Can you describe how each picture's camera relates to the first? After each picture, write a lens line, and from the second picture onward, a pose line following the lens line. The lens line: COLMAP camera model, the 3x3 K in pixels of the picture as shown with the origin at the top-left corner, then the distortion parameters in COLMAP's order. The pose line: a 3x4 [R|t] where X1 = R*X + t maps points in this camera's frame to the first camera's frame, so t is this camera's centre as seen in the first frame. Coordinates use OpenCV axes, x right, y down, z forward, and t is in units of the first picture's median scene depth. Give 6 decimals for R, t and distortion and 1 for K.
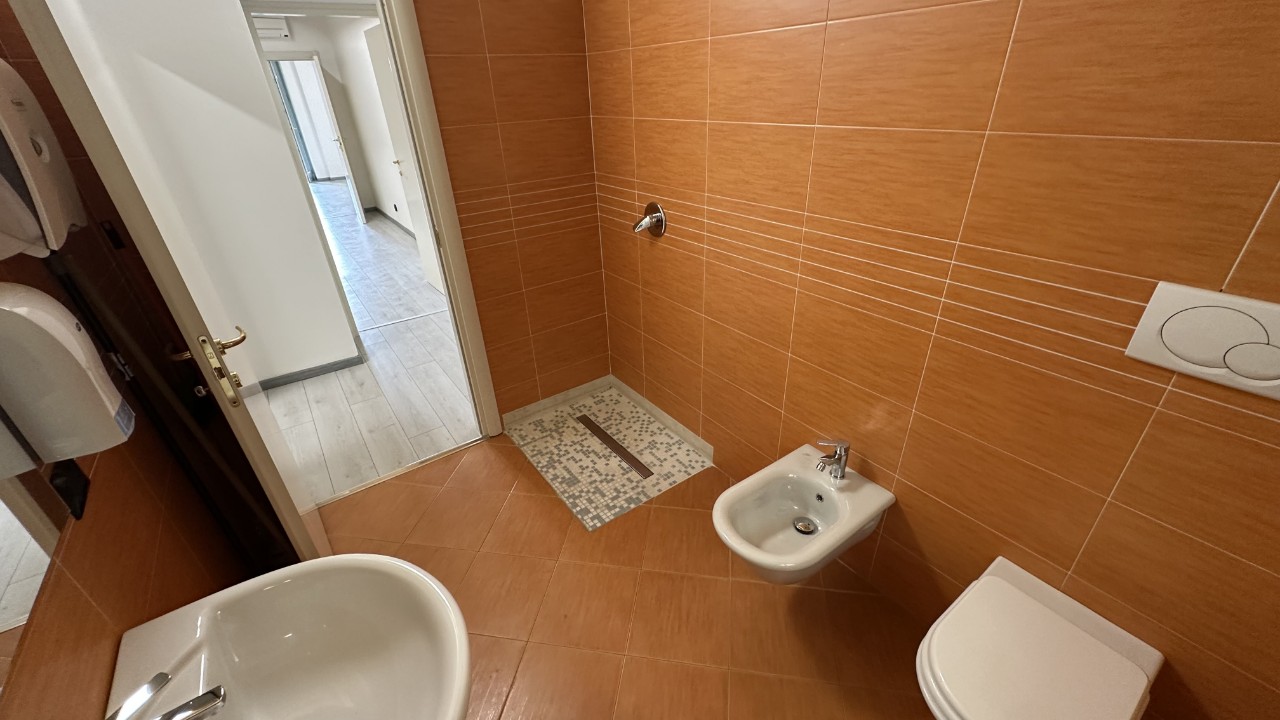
lens RADIAL K [[507.0, 0, 639.1], [0, 507.0, 362.9], [0, 0, 1]] dist [0.000542, 0.000712]
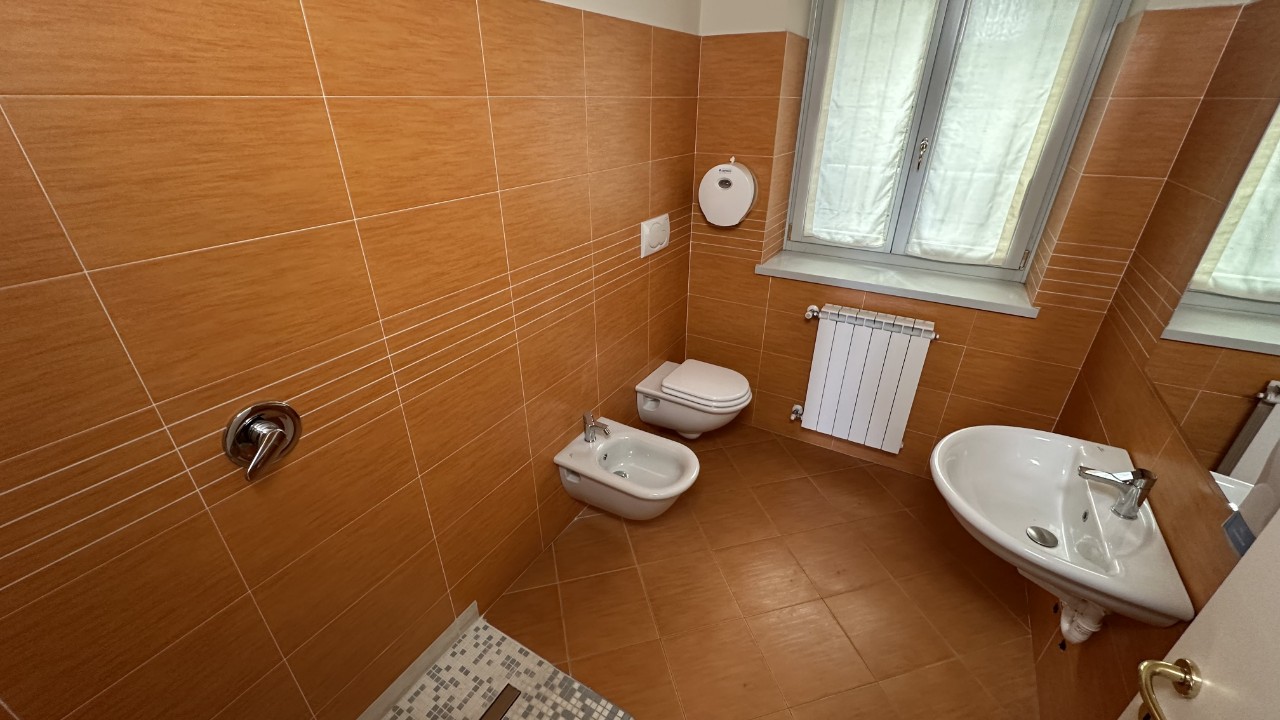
lens RADIAL K [[507.0, 0, 644.8], [0, 507.0, 363.5], [0, 0, 1]] dist [0.000542, 0.000712]
pose [[-0.413262, -0.389106, 0.823293, -0.637695], [0.451981, 0.697229, 0.556403, -0.557496], [-0.790524, 0.602053, -0.112269, 0.917341]]
